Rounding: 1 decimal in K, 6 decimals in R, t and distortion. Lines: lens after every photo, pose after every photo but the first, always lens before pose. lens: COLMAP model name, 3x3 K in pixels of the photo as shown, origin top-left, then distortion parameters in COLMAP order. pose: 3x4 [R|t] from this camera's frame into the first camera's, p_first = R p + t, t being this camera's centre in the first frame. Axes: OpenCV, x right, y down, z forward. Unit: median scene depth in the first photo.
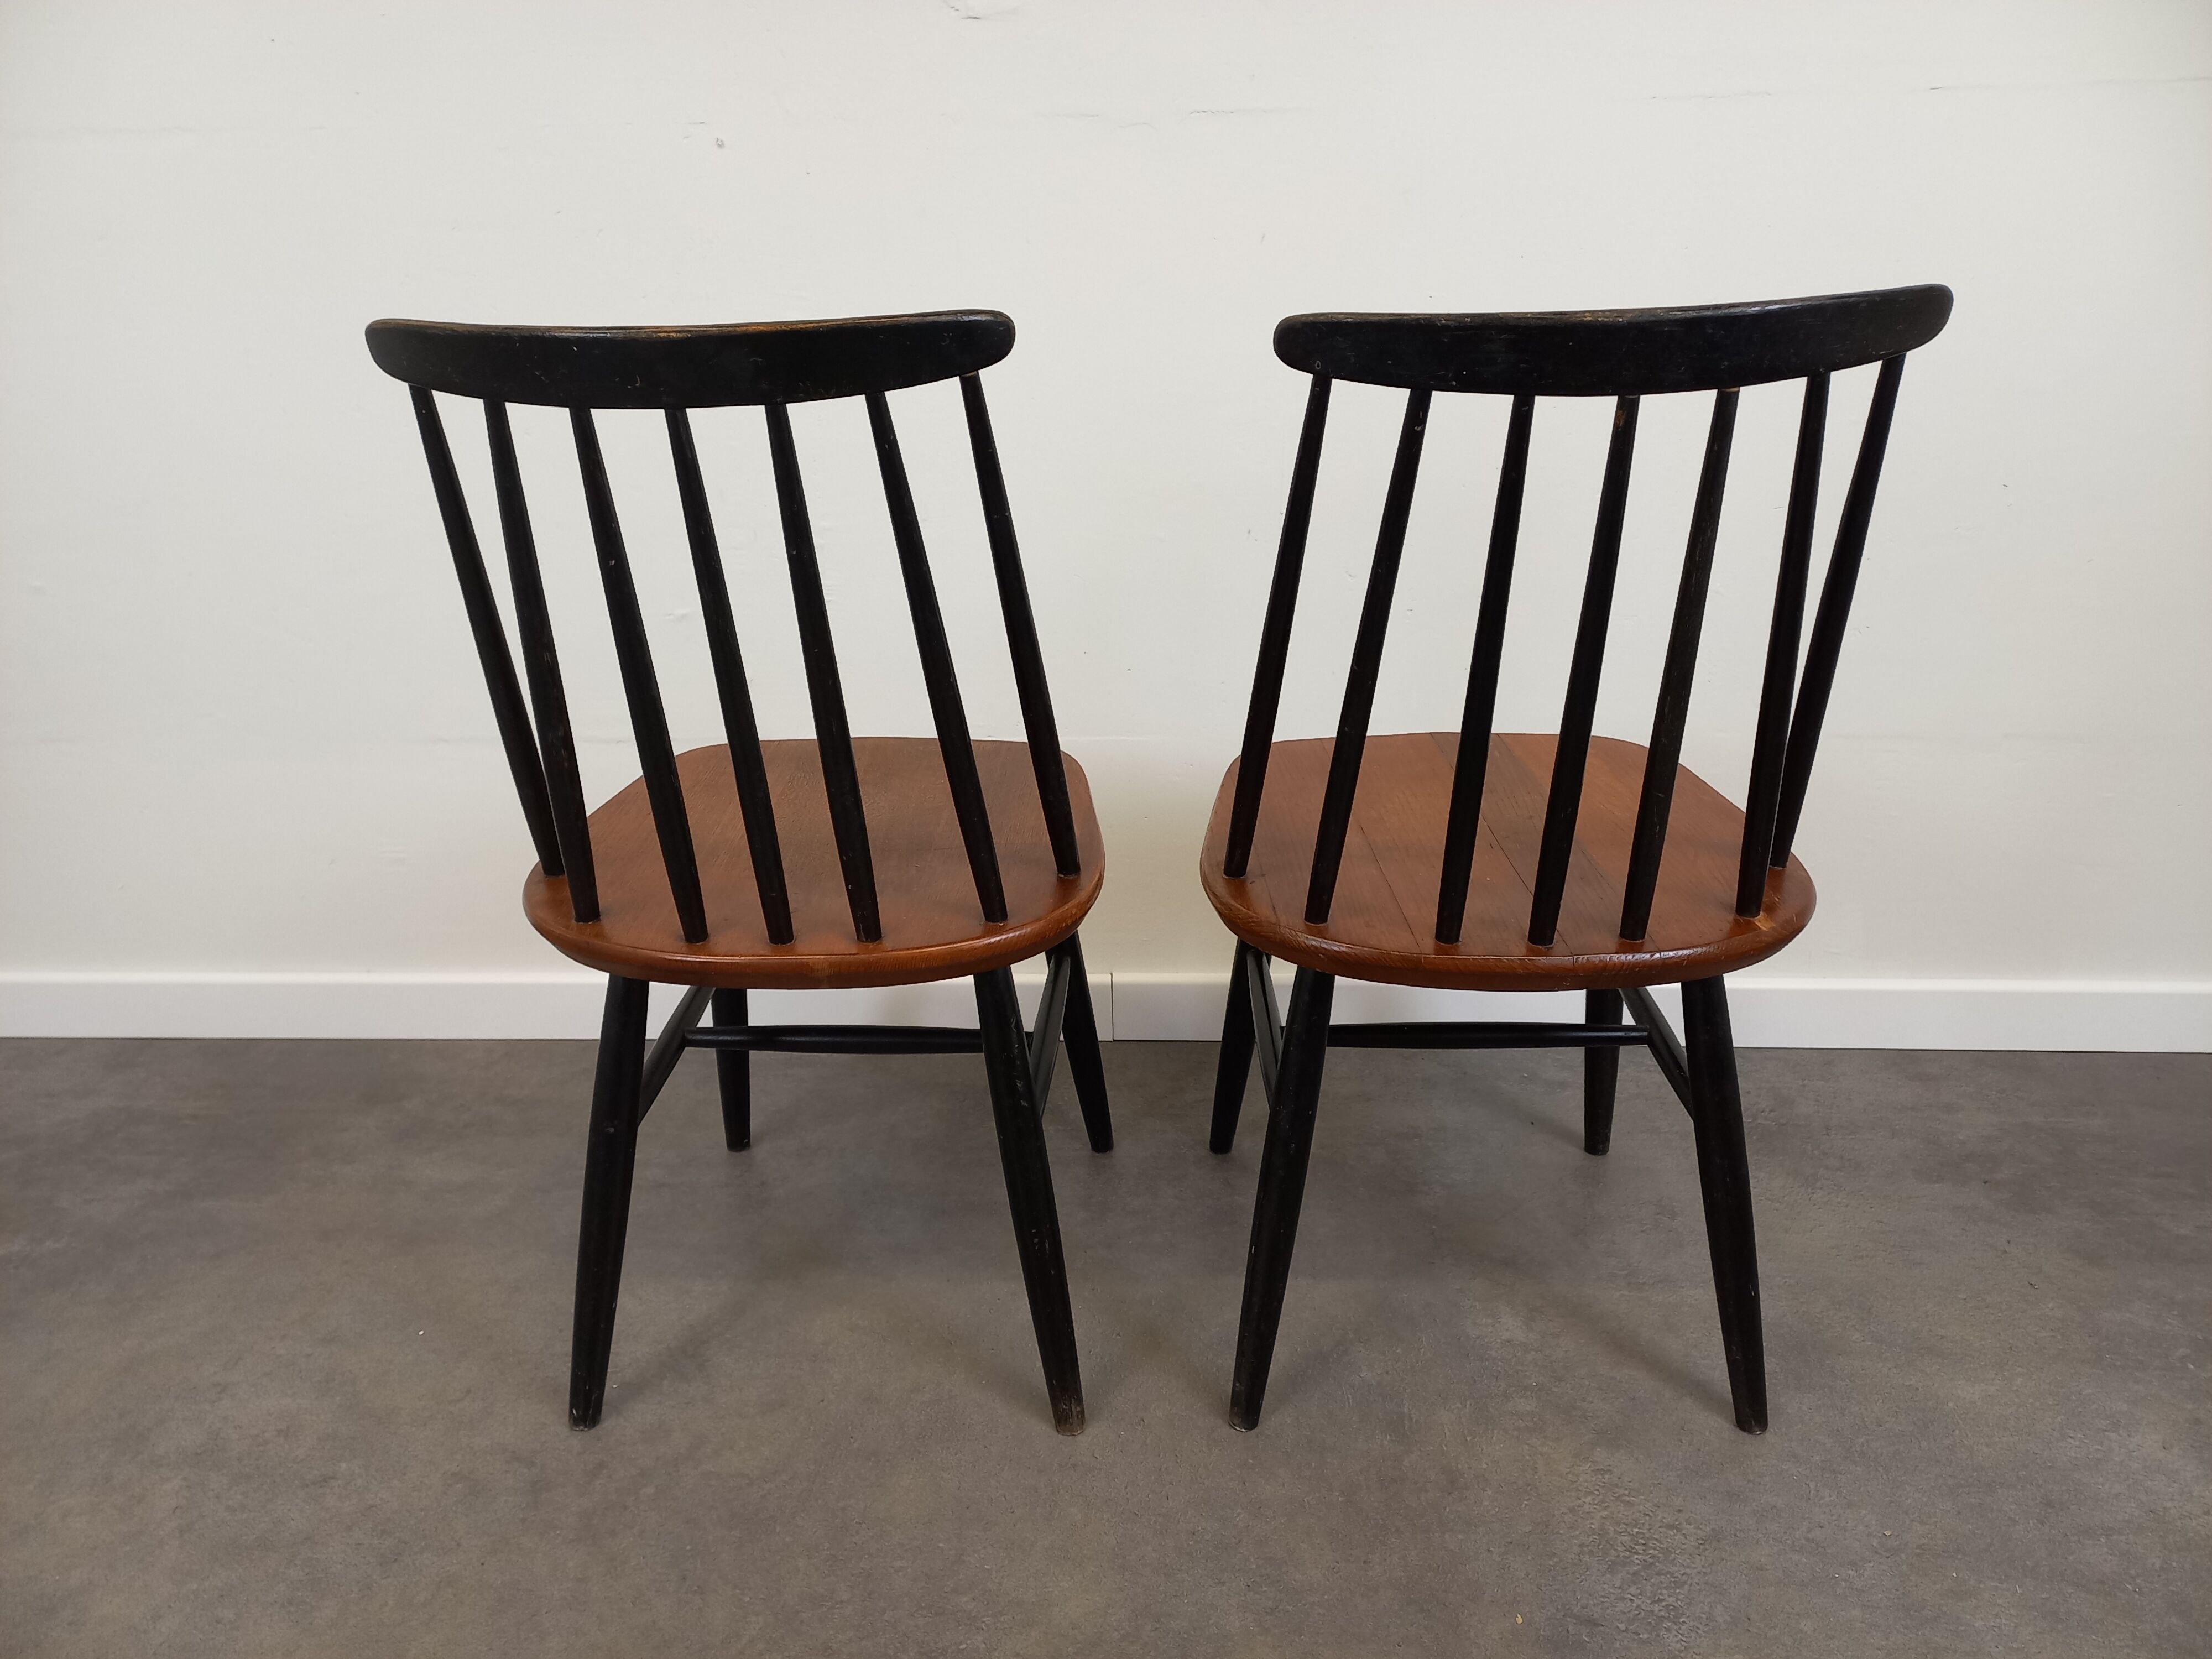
lens RADIAL K [[1634.1, 0, 1094.1], [0, 1634.1, 864.0], [0, 0, 1]] dist [0.047203, -0.034742]
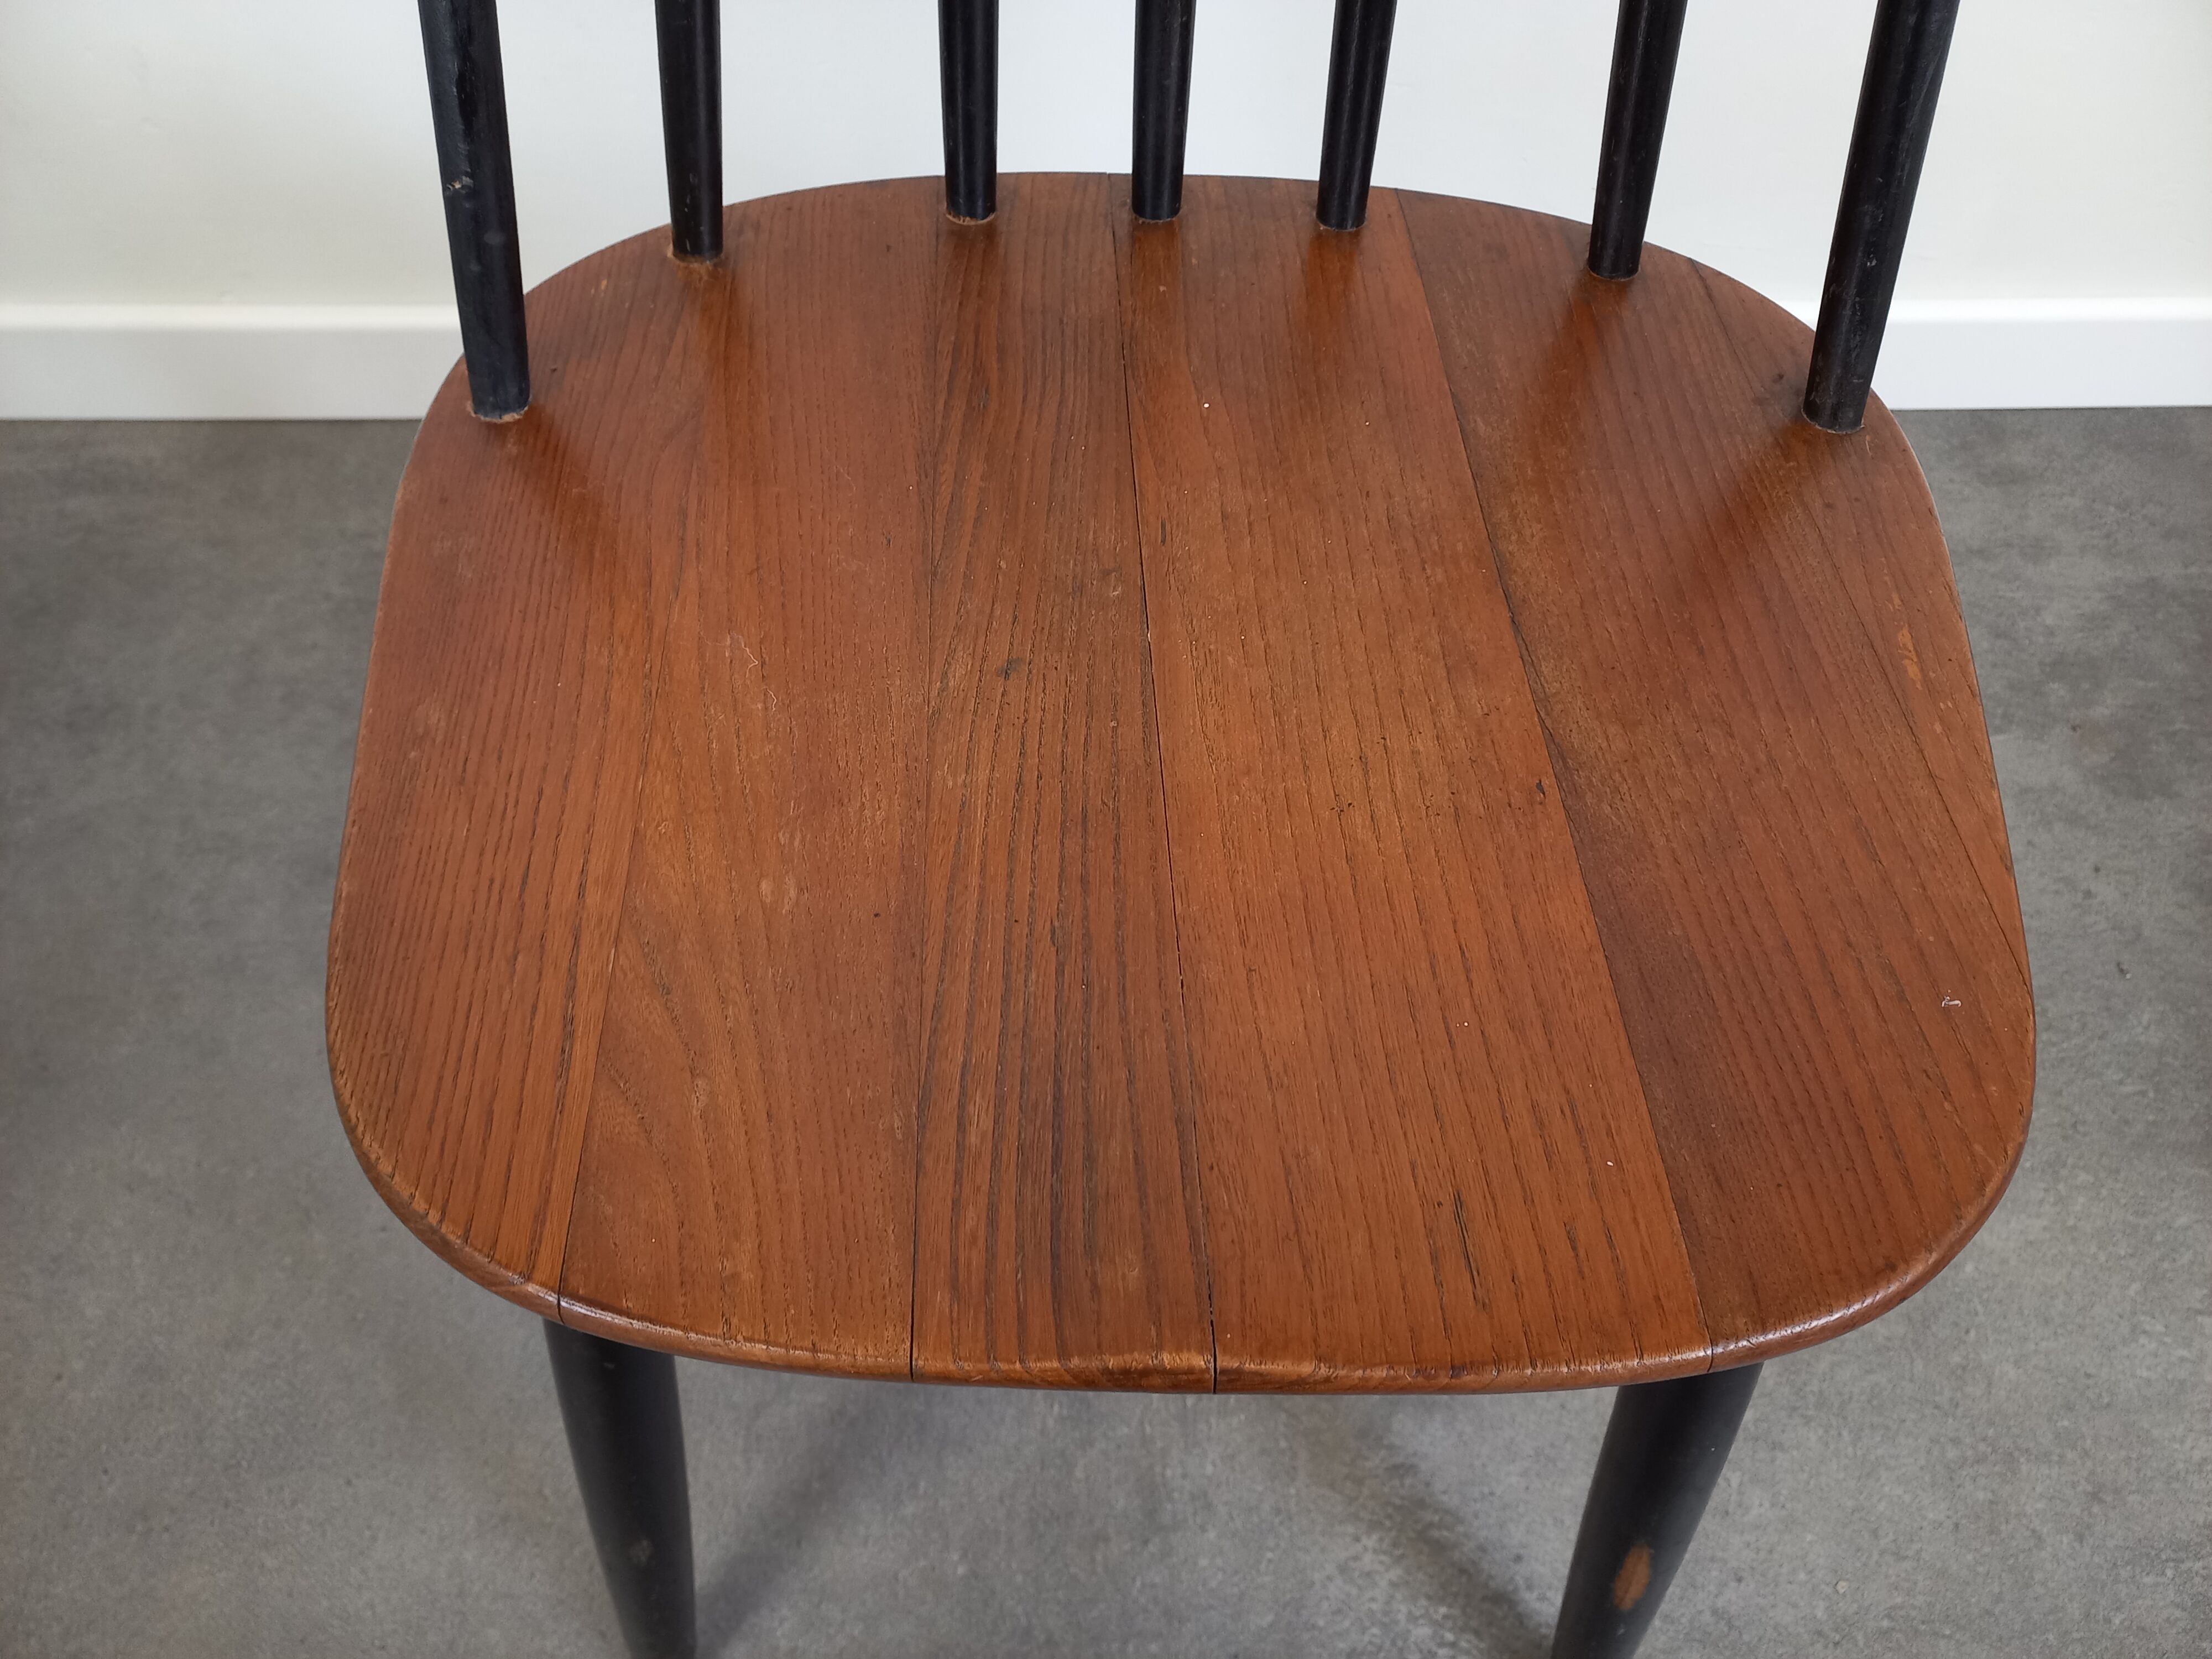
lens RADIAL K [[1634.1, 0, 1093.7], [0, 1634.1, 855.0], [0, 0, 1]] dist [0.047203, -0.034742]
pose [[0.995302, -0.047673, 0.084269, 0.149442], [-0.011452, 0.806299, 0.591398, -0.158598], [-0.096139, -0.589585, 0.801965, 0.631336]]
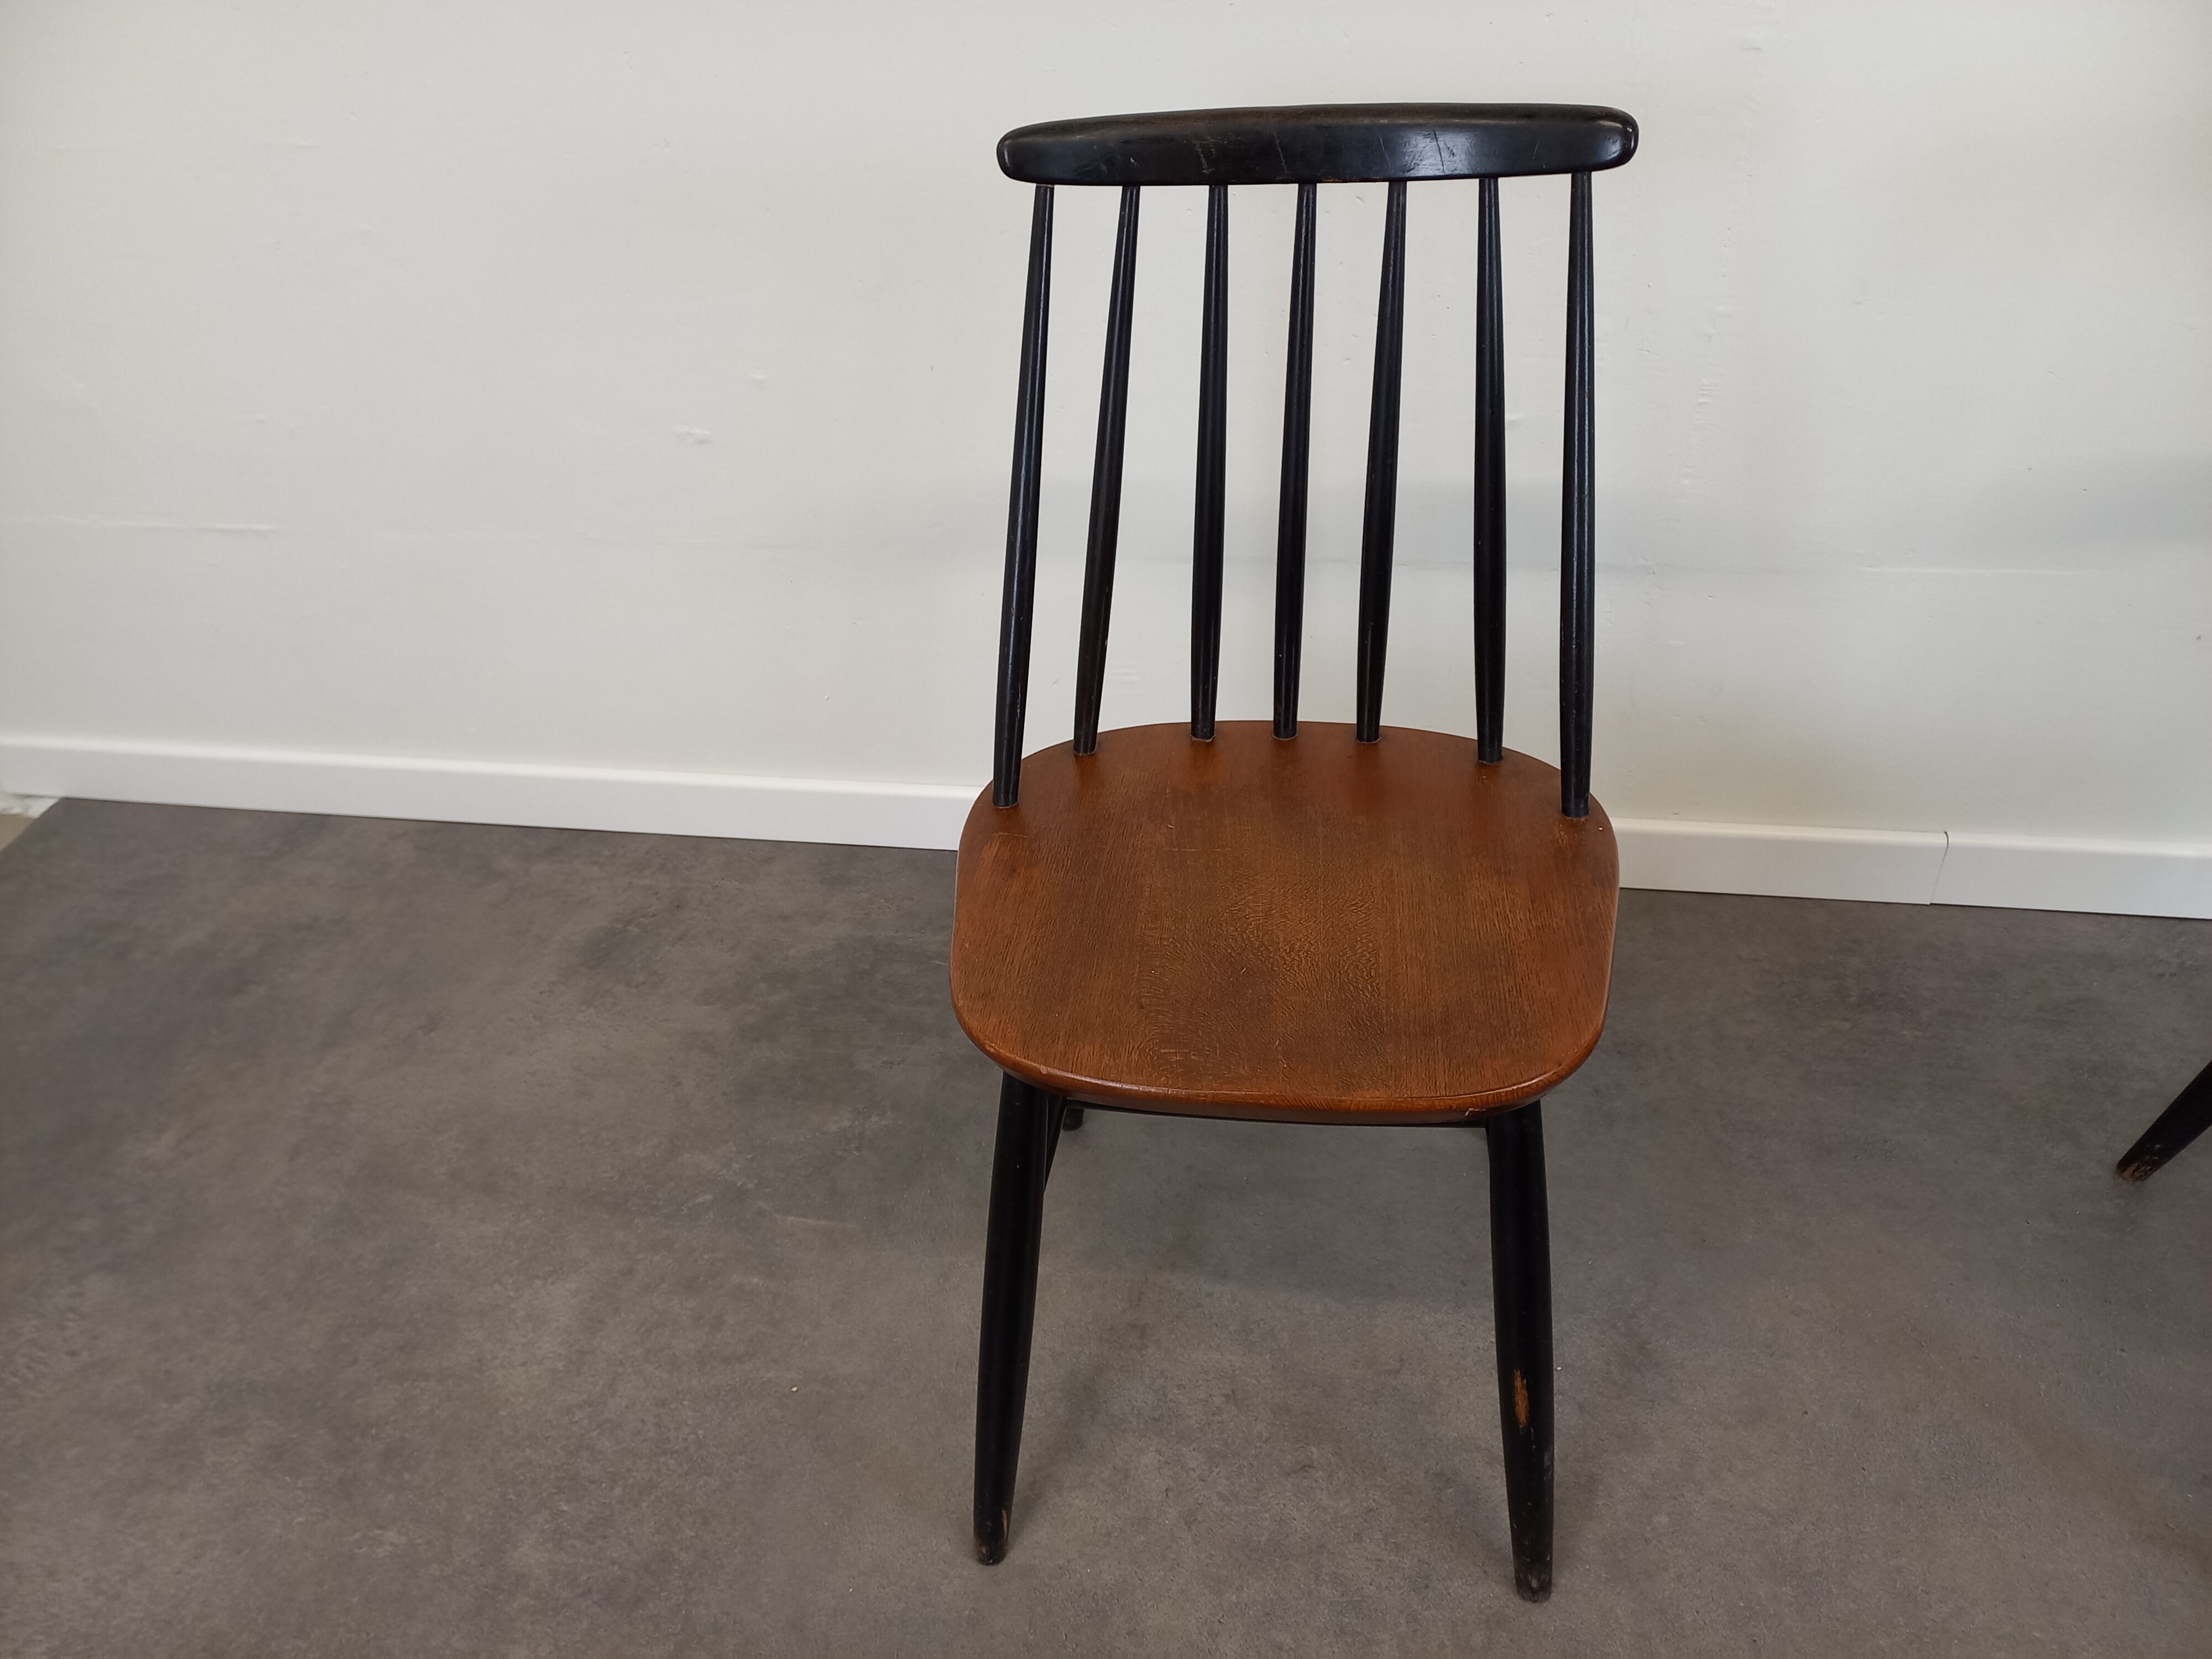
lens RADIAL K [[1634.1, 0, 1101.7], [0, 1634.1, 863.8], [0, 0, 1]] dist [0.047203, -0.034742]
pose [[0.992196, 0.040165, -0.118044, -0.468328], [-0.005109, 0.958998, 0.283366, -0.230756], [0.124586, -0.280552, 0.951719, 0.164316]]
